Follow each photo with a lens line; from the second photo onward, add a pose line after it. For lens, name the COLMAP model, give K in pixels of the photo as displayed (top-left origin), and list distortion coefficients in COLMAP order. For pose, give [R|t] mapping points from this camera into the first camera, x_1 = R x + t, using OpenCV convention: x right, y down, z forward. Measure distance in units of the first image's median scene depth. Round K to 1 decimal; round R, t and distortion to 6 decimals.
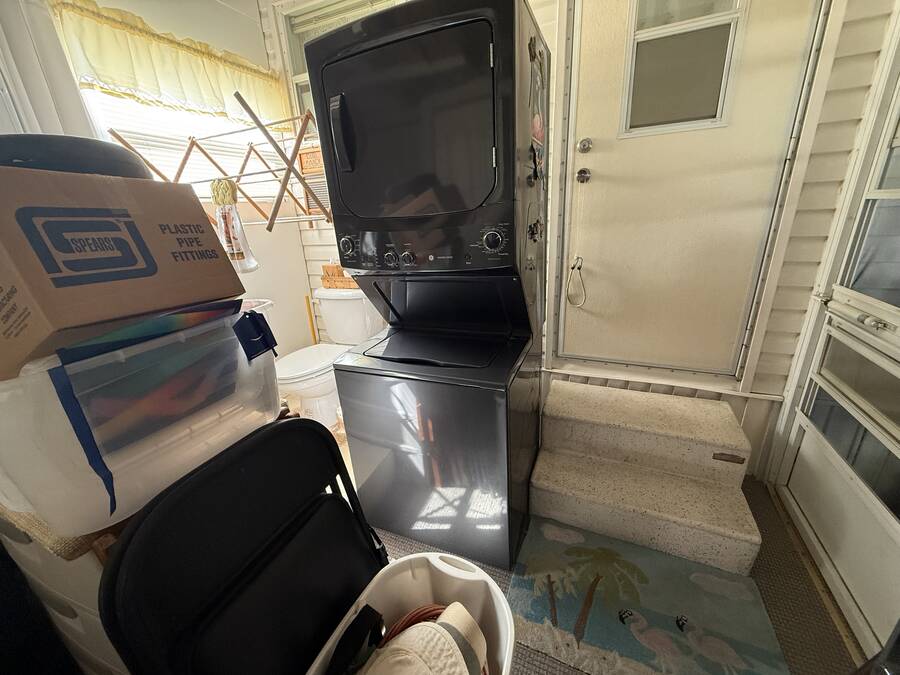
lens RADIAL K [[361.1, 0, 450.0], [0, 361.1, 338.7], [0, 0, 1]] dist [0.000482, 0.000059]
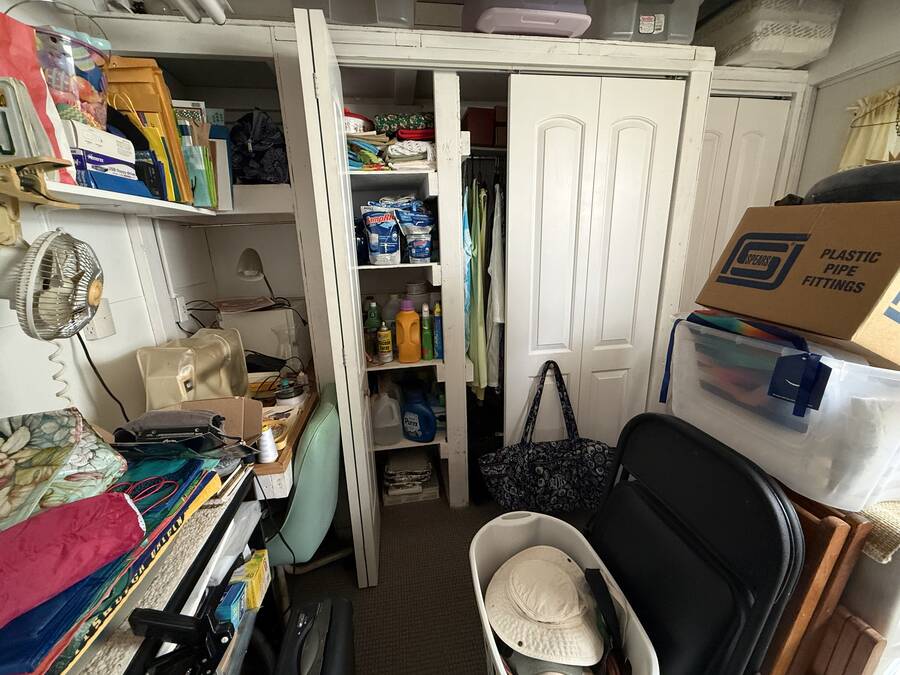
lens RADIAL K [[361.1, 0, 450.1], [0, 361.1, 339.2], [0, 0, 1]] dist [0.000482, 0.000059]
pose [[-0.836518, 0.225957, -0.499180, 0.620920], [-0.106077, 0.826997, 0.552108, -0.526408], [0.537573, 0.514800, -0.667830, 1.173779]]
